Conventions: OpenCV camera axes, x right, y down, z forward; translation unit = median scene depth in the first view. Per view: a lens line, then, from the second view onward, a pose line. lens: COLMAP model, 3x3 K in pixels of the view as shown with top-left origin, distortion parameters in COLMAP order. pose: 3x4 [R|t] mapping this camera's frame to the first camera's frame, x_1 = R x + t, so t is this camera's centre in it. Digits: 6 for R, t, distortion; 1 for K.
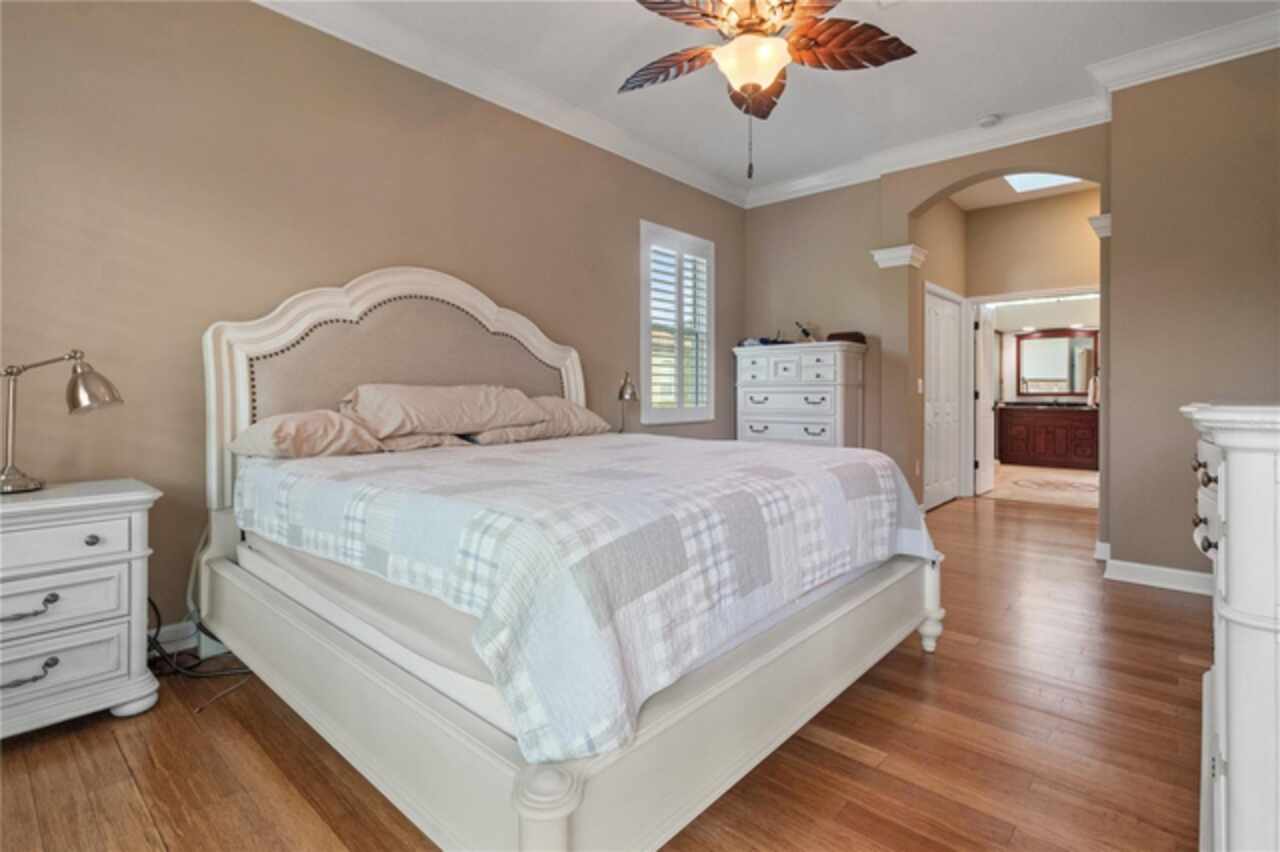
lens RADIAL K [[608.4, 0, 642.1], [0, 608.4, 397.3], [0, 0, 1]] dist [0.003596, 0.000614]
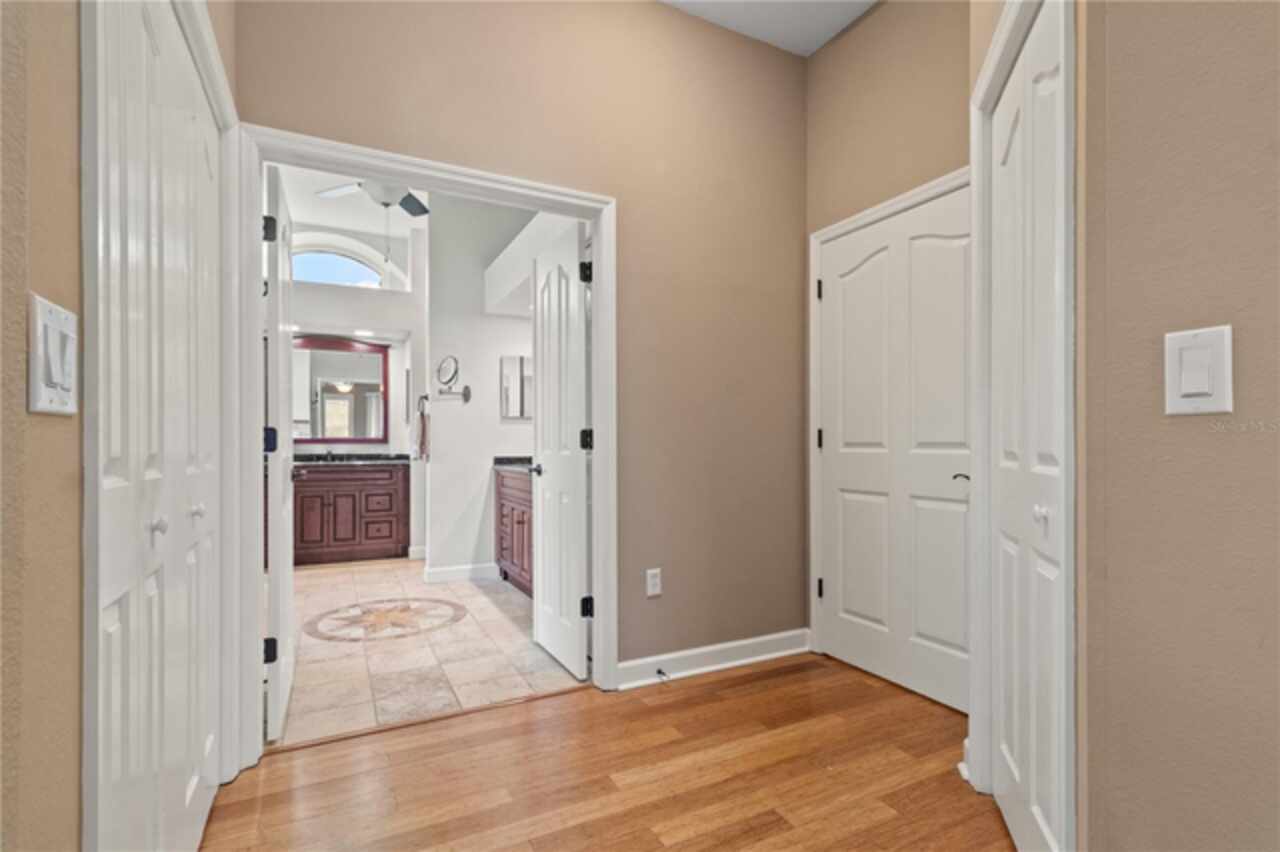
lens RADIAL K [[601.4, 0, 640.1], [0, 601.4, 444.9], [0, 0, 1]] dist [0.002154, 0.000233]
pose [[0.357645, -0.002754, 0.933854, 0.297323], [0.007373, 0.999973, 0.000126, 0.002743], [-0.933829, 0.006840, 0.357656, 0.653735]]
